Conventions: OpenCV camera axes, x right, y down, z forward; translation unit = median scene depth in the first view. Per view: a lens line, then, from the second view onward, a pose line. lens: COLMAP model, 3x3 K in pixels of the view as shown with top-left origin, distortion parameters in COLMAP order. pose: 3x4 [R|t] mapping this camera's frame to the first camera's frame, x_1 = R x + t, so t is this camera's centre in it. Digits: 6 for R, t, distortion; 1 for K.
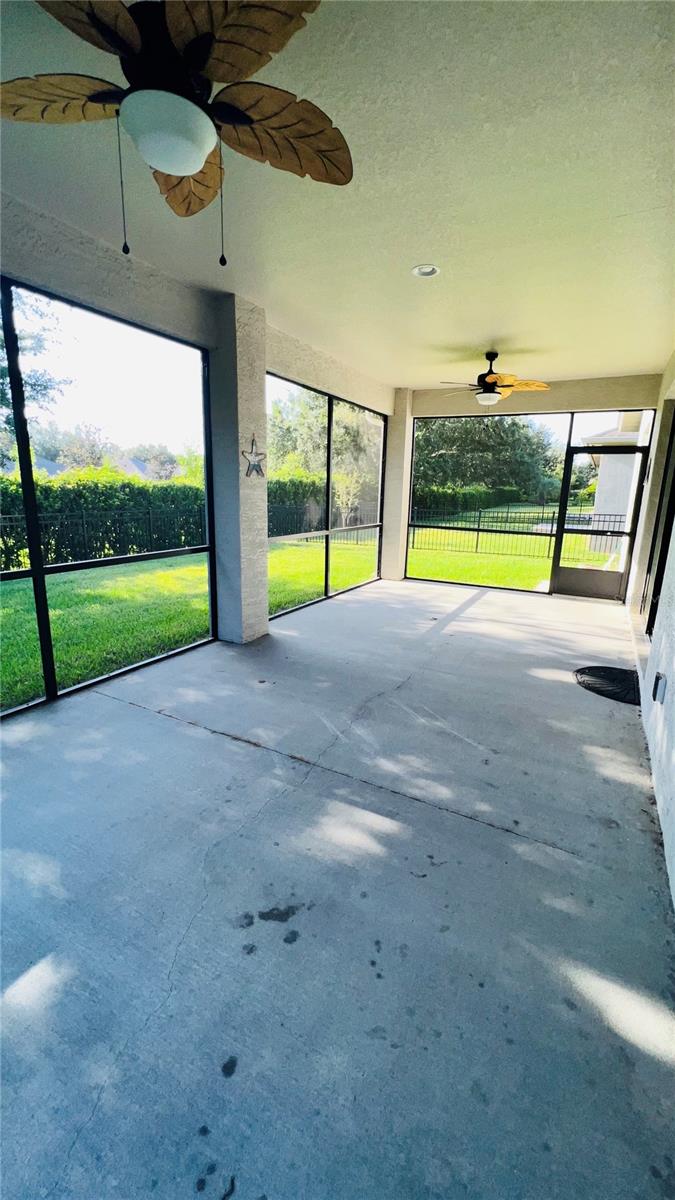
lens RADIAL K [[480.9, 0, 338.5], [0, 480.9, 597.5], [0, 0, 1]] dist [-0.004687, 0.000888]
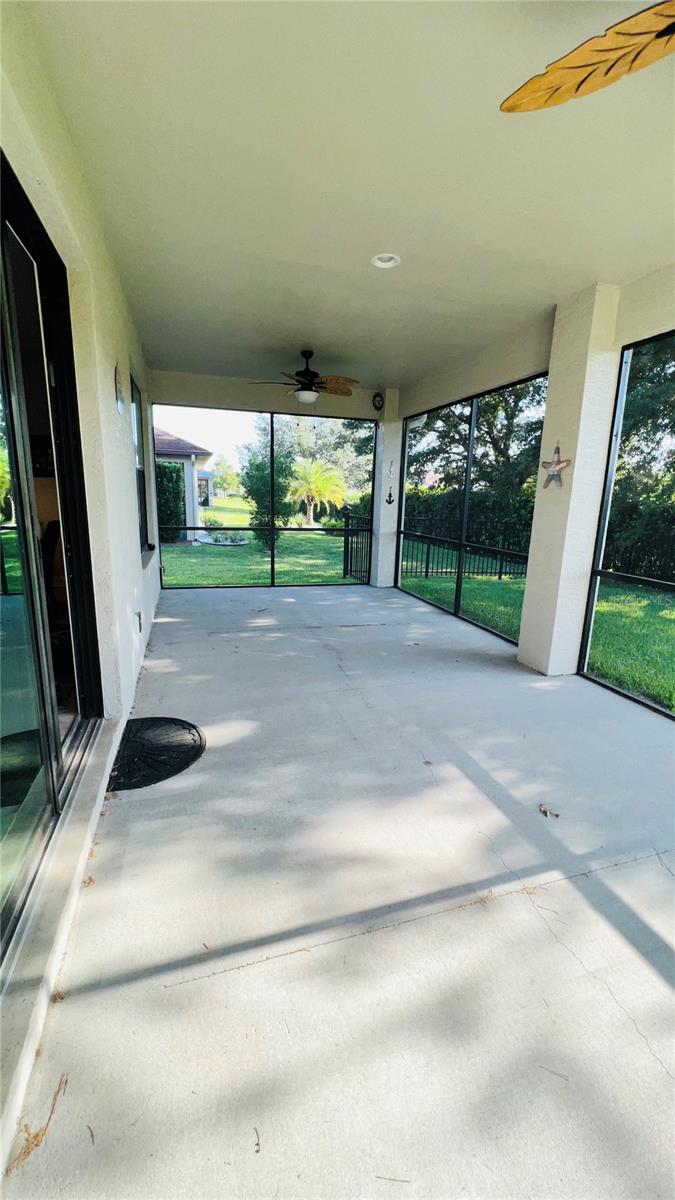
lens RADIAL K [[480.9, 0, 340.3], [0, 480.9, 601.1], [0, 0, 1]] dist [-0.004687, 0.000888]
pose [[-0.695225, 0.109879, -0.710345, 0.948673], [-0.208739, 0.914796, 0.345800, -0.358995], [0.687816, 0.388685, -0.613052, 1.705185]]
